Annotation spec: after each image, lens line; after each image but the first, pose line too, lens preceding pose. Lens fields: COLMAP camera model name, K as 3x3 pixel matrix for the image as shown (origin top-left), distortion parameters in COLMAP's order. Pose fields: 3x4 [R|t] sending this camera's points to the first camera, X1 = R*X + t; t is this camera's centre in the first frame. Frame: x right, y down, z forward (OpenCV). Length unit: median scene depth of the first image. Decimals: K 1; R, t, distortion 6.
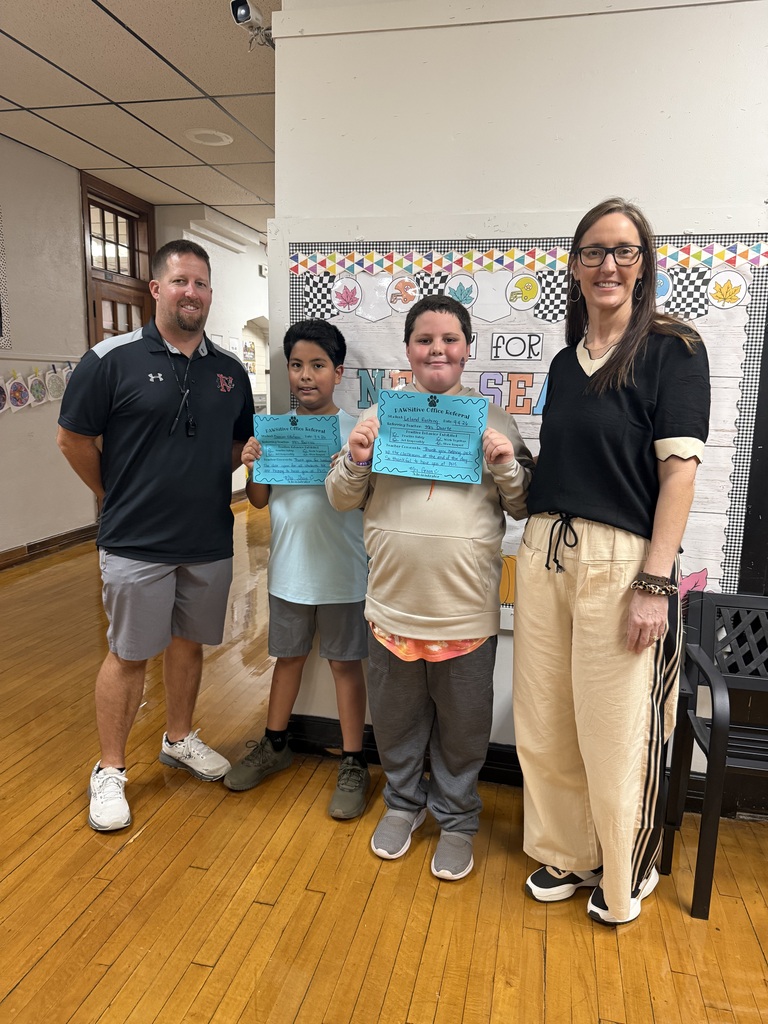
lens RADIAL K [[735.5, 0, 384.5], [0, 735.5, 513.5], [0, 0, 1]] dist [0.034848, -0.038561]
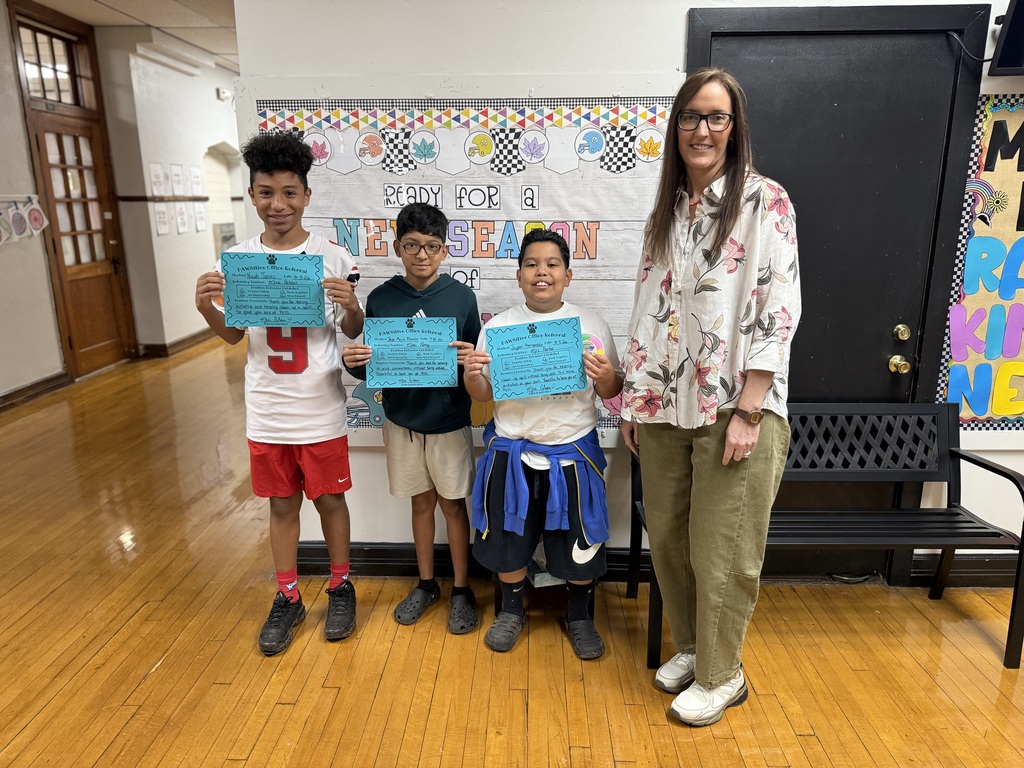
lens RADIAL K [[735.5, 0, 510.2], [0, 735.5, 387.7], [0, 0, 1]] dist [0.034848, -0.038561]
pose [[0.980733, -0.072985, 0.181207, 0.004215], [0.058567, 0.994769, 0.083688, -0.029397], [-0.186367, -0.071462, 0.979878, -0.128502]]
